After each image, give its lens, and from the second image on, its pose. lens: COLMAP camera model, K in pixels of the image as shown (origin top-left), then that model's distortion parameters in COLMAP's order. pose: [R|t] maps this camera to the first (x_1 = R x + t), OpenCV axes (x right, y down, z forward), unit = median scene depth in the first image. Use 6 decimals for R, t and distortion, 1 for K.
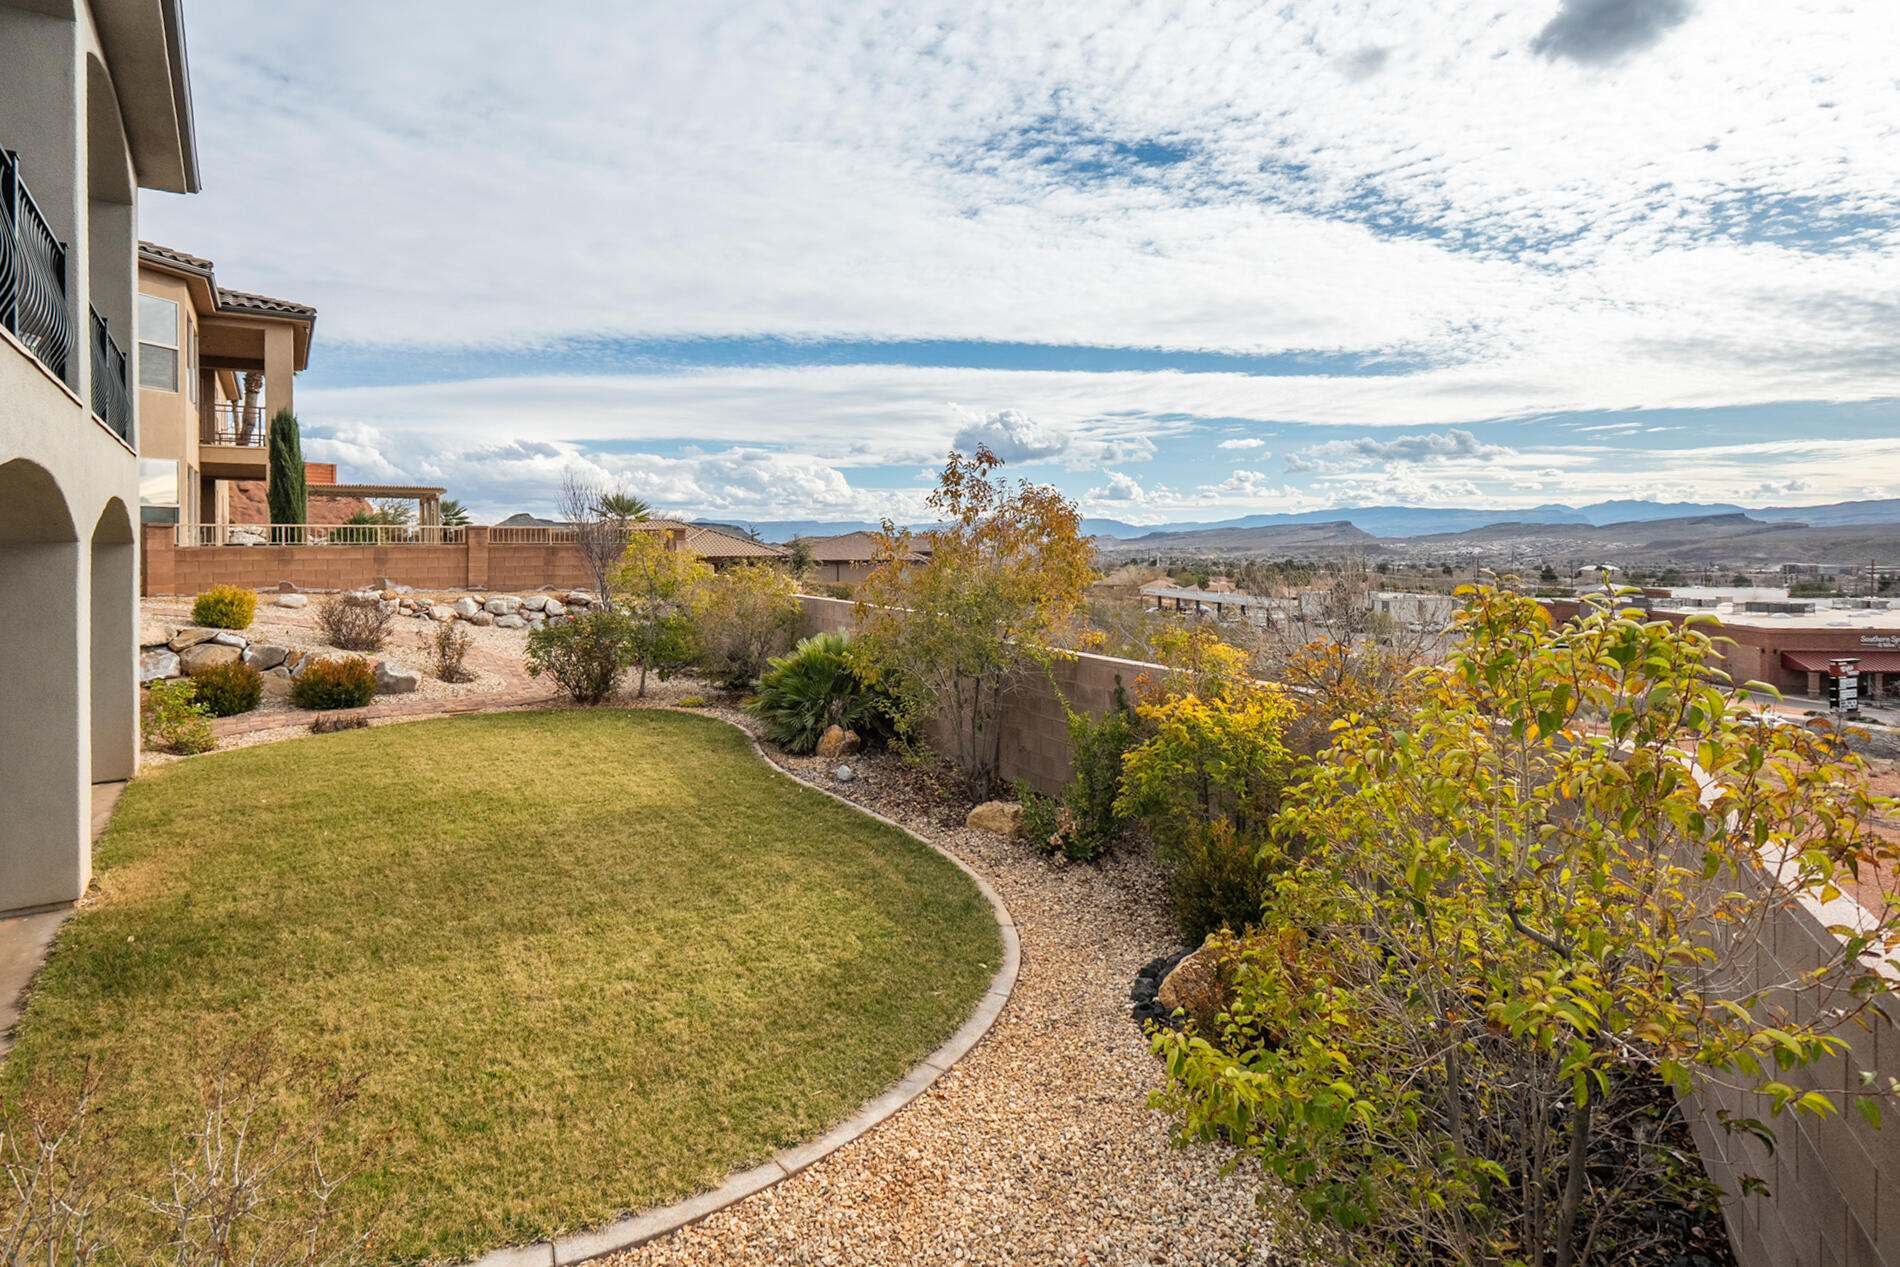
lens RADIAL K [[930.8, 0, 950.0], [0, 930.8, 633.5], [0, 0, 1]] dist [0.003157, 0.000942]
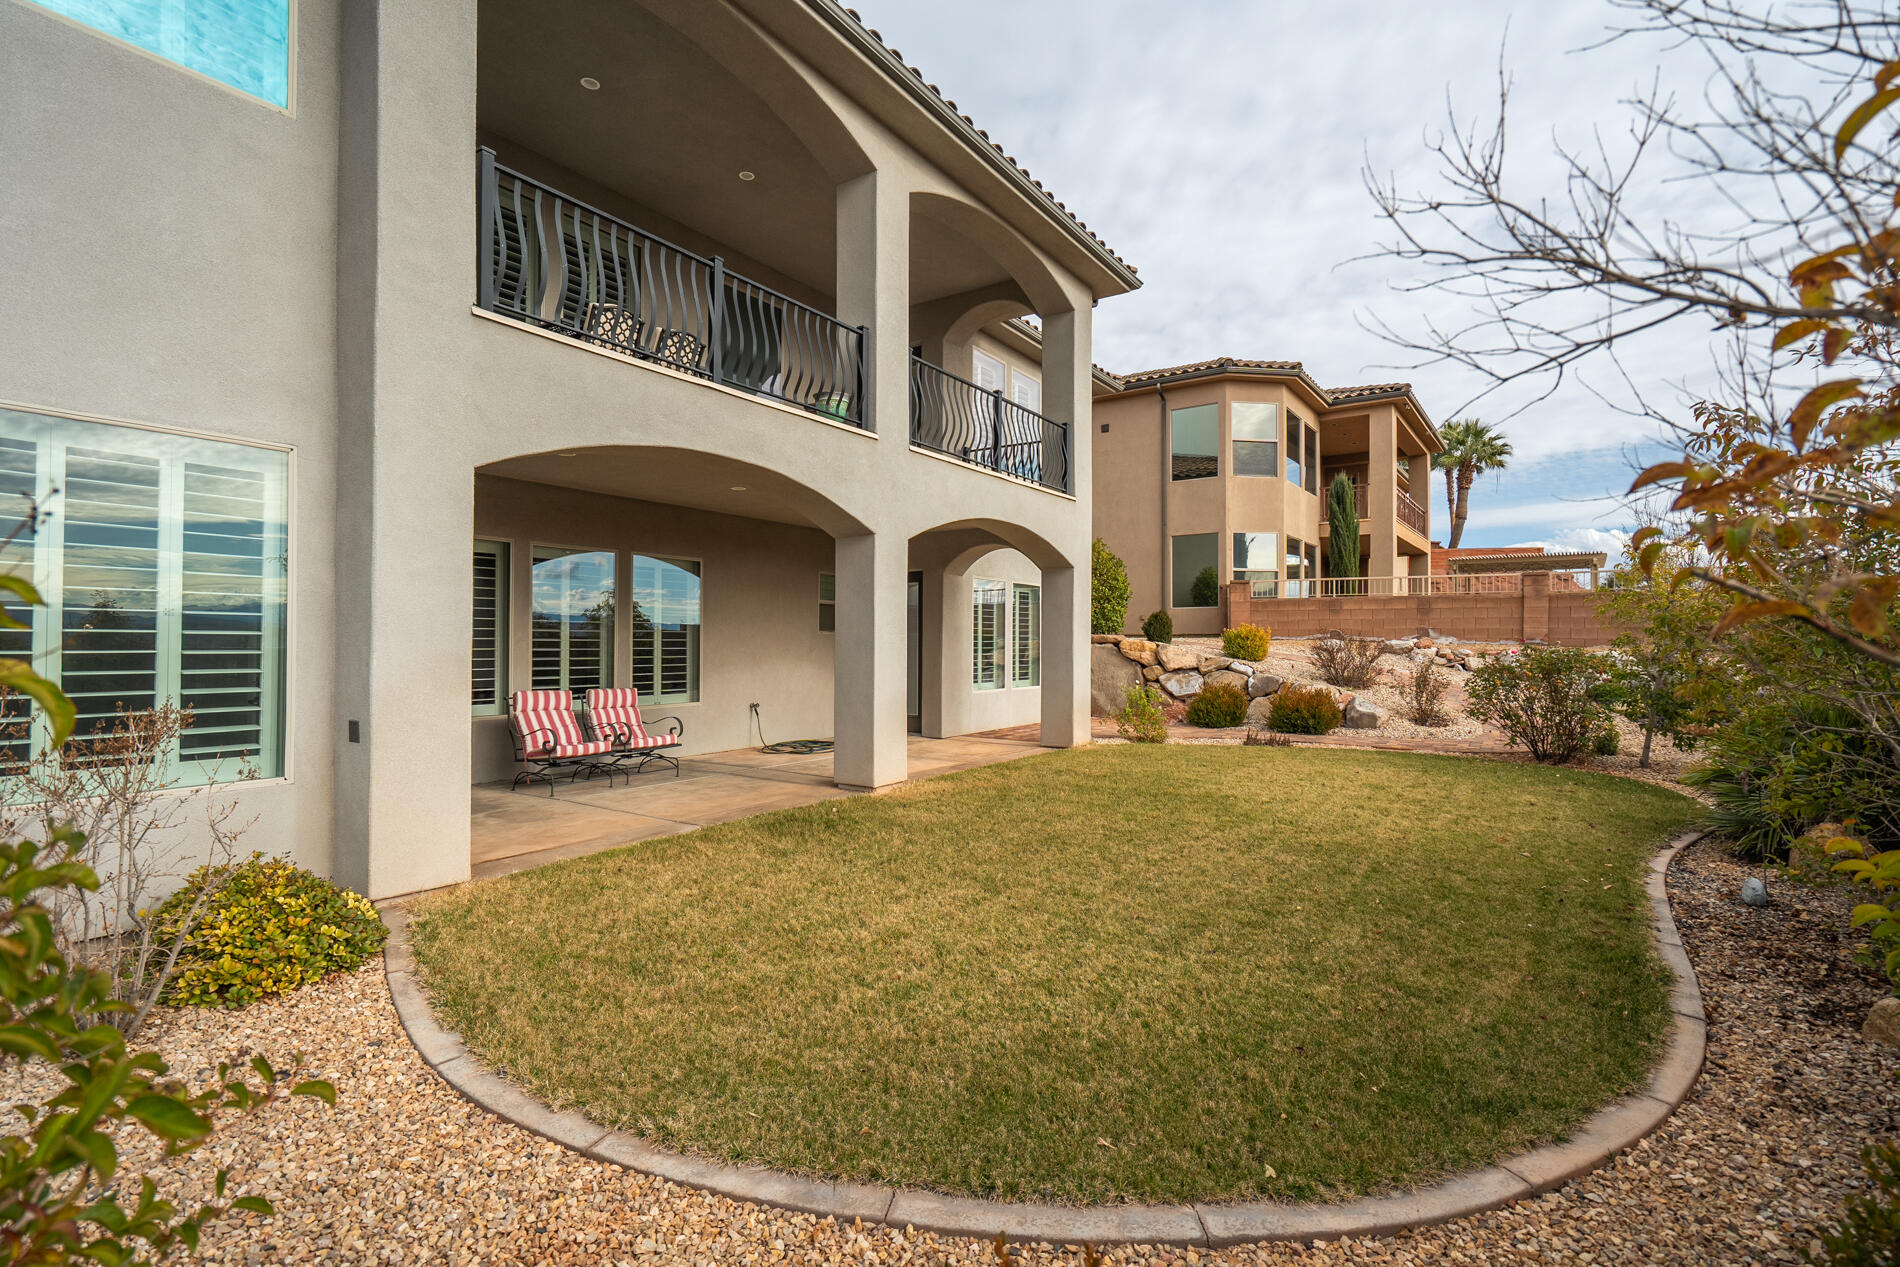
lens RADIAL K [[897.4, 0, 950.0], [0, 897.4, 633.5], [0, 0, 1]] dist [-0.000293, 0.000331]
pose [[0.356474, -0.011343, -0.934236, 0.336792], [-0.081292, 0.995758, -0.043109, 0.088263], [0.930762, 0.091313, 0.354040, 0.525137]]
